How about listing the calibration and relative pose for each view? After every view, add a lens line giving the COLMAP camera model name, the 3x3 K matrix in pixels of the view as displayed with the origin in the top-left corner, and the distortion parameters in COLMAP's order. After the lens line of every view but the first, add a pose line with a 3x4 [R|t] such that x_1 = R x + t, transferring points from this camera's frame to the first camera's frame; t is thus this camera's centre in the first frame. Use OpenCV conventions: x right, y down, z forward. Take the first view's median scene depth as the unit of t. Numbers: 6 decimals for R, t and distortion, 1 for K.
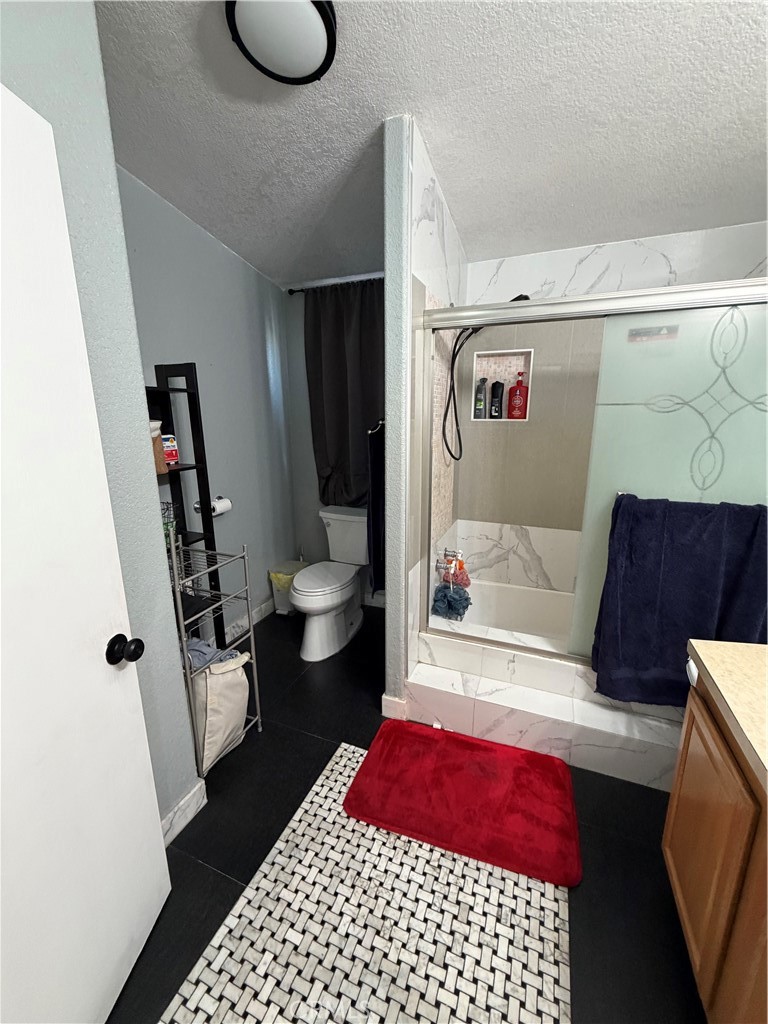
lens RADIAL K [[408.8, 0, 385.0], [0, 408.8, 510.0], [0, 0, 1]] dist [-0.000101, 0.000013]
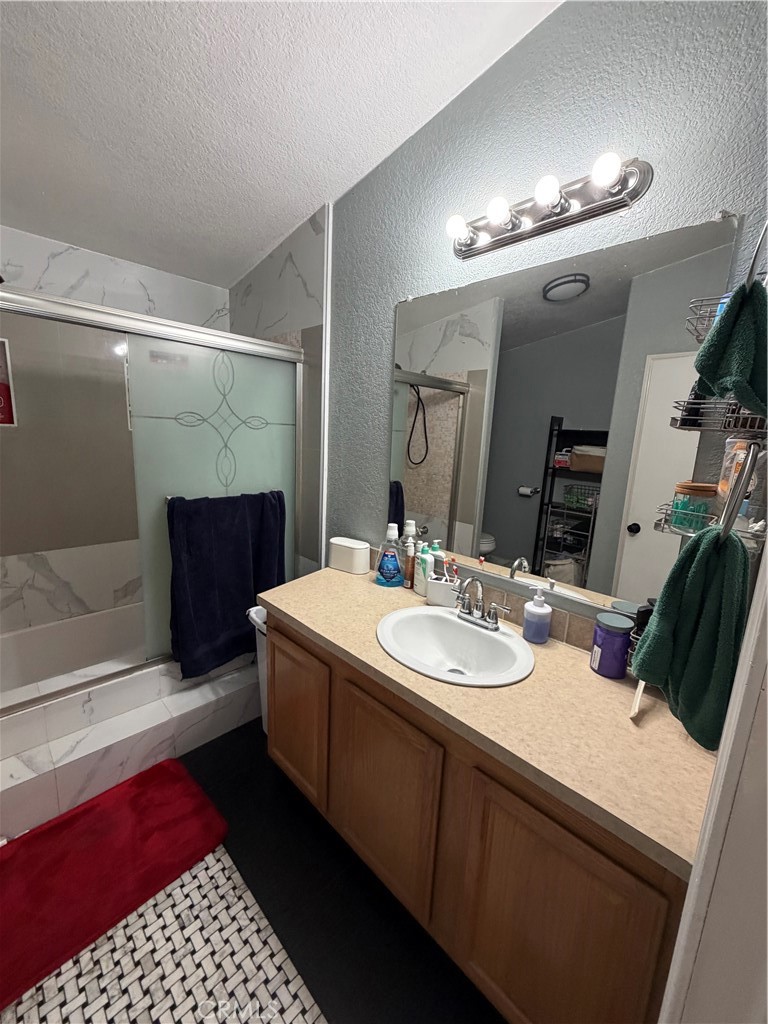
lens RADIAL K [[408.8, 0, 385.0], [0, 408.8, 510.0], [0, 0, 1]] dist [-0.000101, 0.000013]
pose [[0.384083, -0.152523, 0.910613, -0.196589], [0.161544, 0.982149, 0.096368, -0.017234], [-0.909056, 0.110091, 0.401866, 0.019144]]
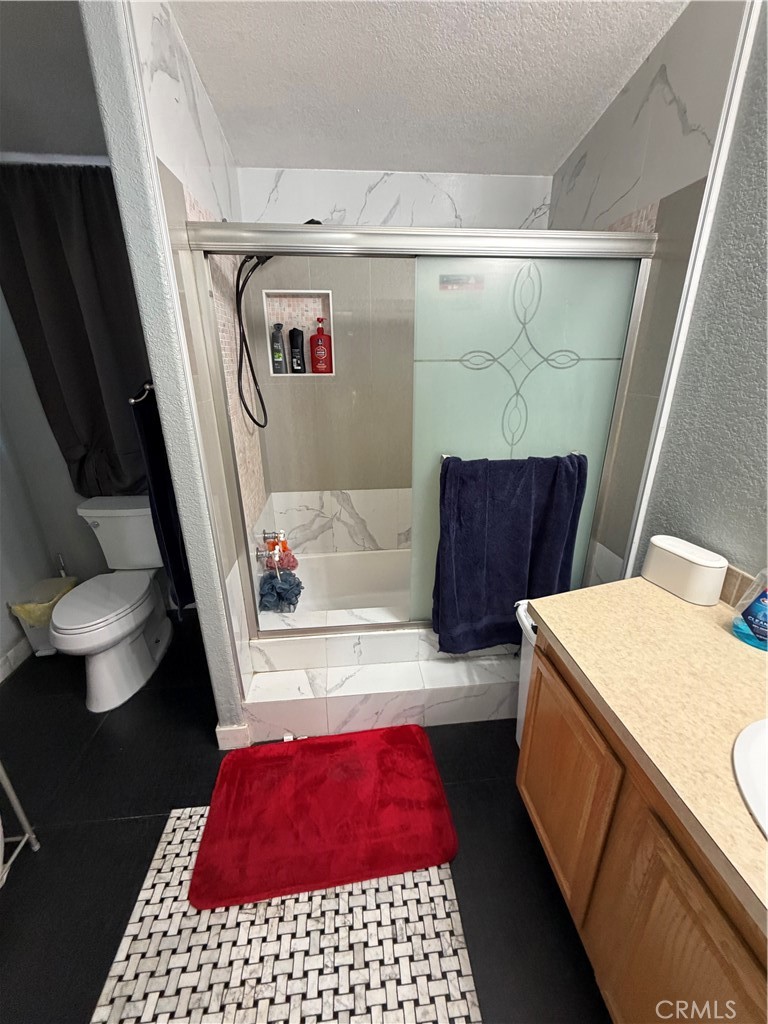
lens RADIAL K [[408.8, 0, 385.0], [0, 408.8, 510.0], [0, 0, 1]] dist [-0.000101, 0.000013]
pose [[0.884885, -0.165125, 0.435560, 0.009954], [0.110832, 0.982842, 0.147437, -0.066294], [-0.452432, -0.082191, 0.888003, 0.179177]]
